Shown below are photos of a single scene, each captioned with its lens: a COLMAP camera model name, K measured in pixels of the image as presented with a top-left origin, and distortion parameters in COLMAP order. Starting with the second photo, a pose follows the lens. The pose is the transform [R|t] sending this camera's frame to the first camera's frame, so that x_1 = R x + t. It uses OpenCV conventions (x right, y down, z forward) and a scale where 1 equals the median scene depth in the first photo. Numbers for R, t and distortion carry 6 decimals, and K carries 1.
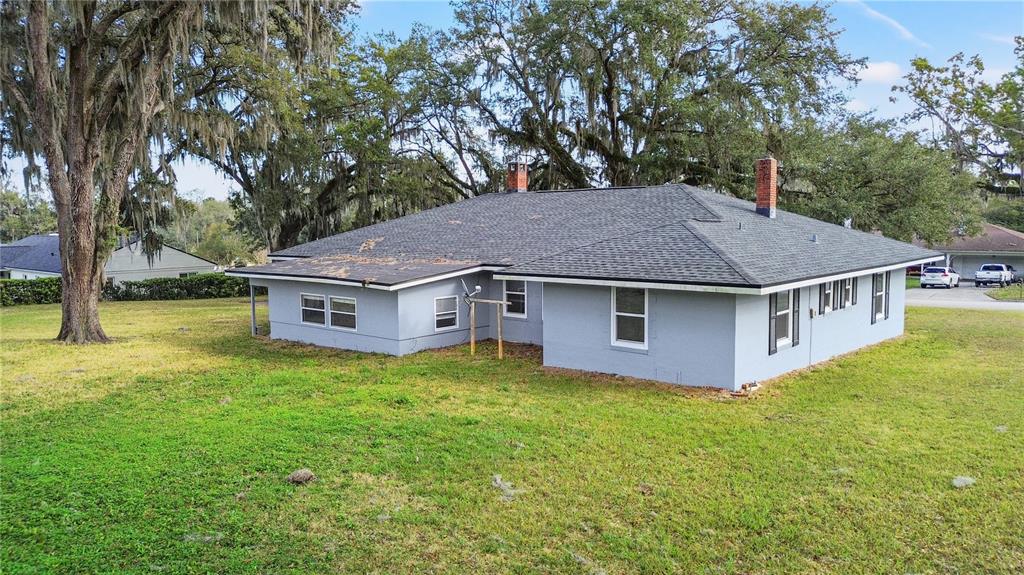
lens RADIAL K [[731.4, 0, 512.8], [0, 731.4, 280.9], [0, 0, 1]] dist [0.058806, -0.048184]
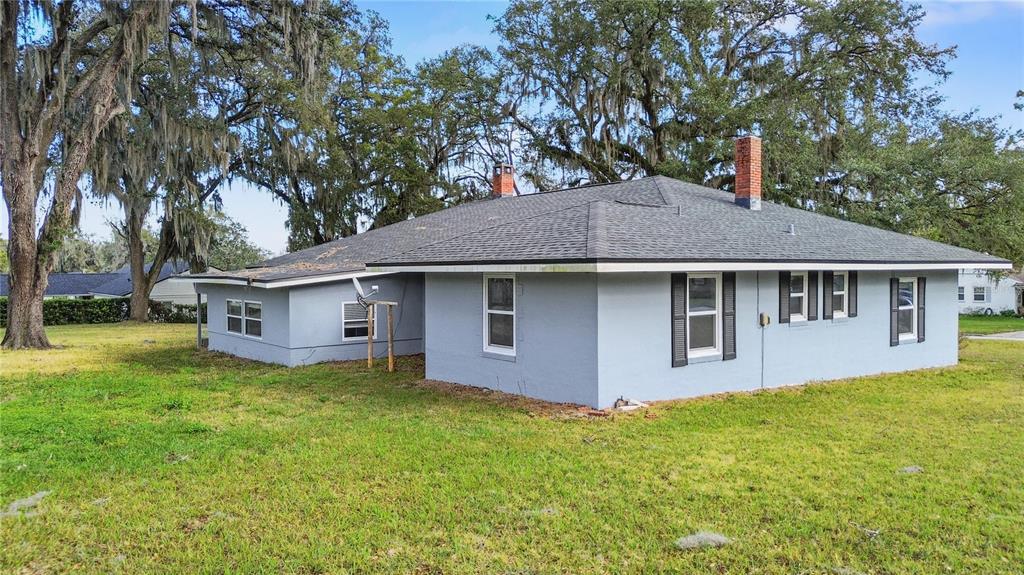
lens RADIAL K [[731.4, 0, 512.8], [0, 731.4, 280.9], [0, 0, 1]] dist [0.058806, -0.048184]
pose [[0.983375, 0.006842, -0.181457, 0.247438], [-0.018265, 0.997949, -0.061356, 0.047205], [0.180665, 0.063651, 0.981483, 0.174931]]
